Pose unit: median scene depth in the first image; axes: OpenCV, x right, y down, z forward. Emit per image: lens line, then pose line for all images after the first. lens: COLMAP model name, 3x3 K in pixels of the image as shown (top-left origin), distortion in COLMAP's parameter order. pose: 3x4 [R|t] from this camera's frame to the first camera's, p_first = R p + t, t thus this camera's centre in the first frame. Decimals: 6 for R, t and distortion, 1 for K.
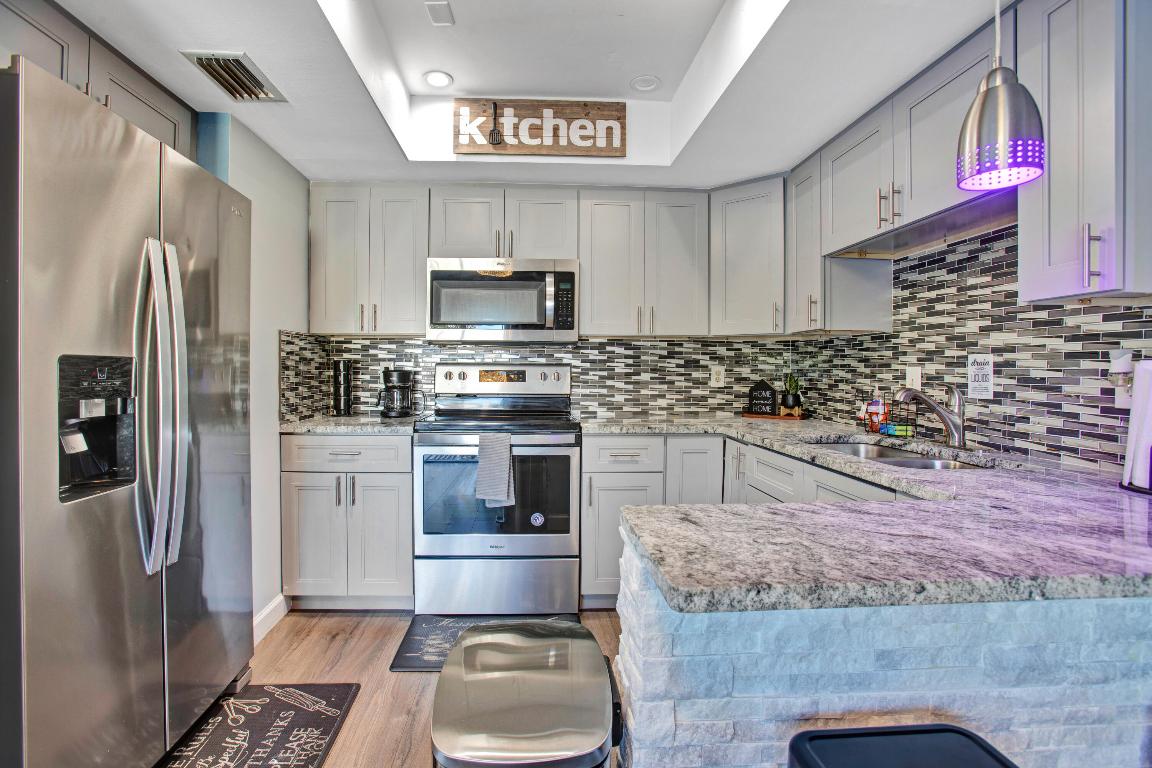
lens RADIAL K [[542.3, 0, 566.4], [0, 542.3, 374.0], [0, 0, 1]] dist [-0.045855, 0.001340]
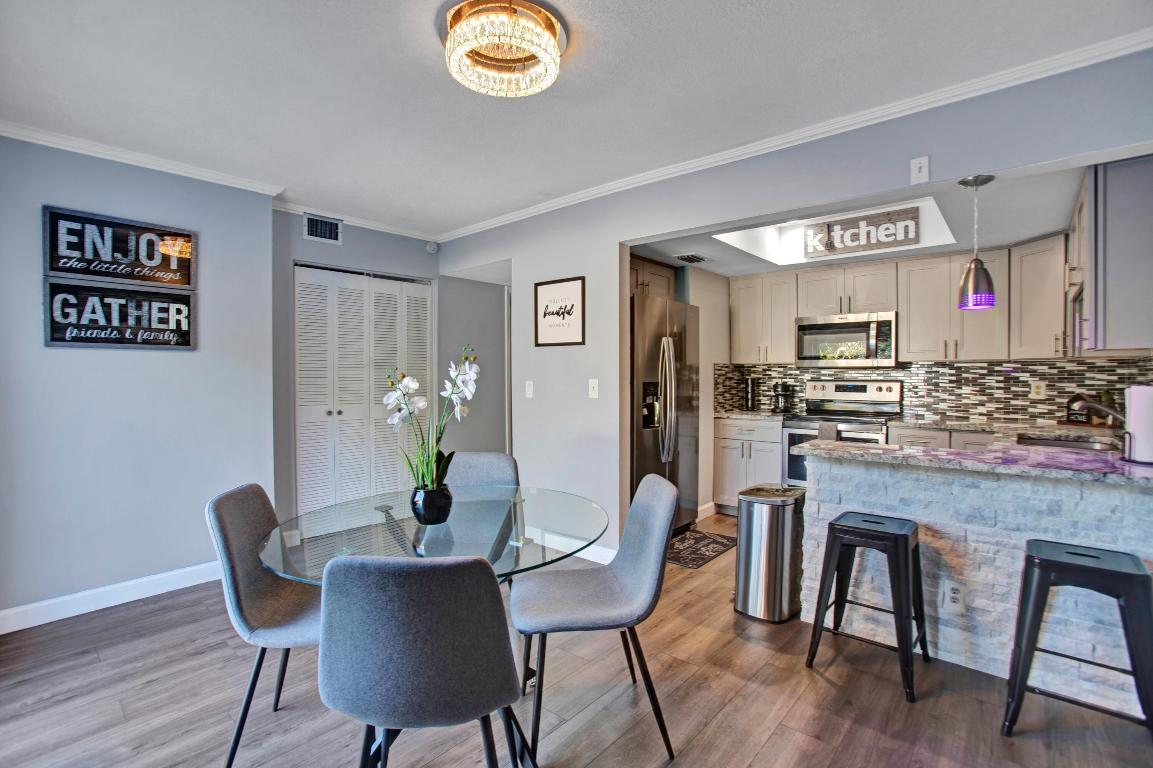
lens RADIAL K [[542.8, 0, 566.9], [0, 542.8, 373.9], [0, 0, 1]] dist [-0.045855, 0.001340]
pose [[0.702105, -0.008600, -0.712022, 0.421890], [-0.001571, 0.999906, -0.013626, -0.016166], [0.712072, 0.010686, 0.702025, -0.655376]]
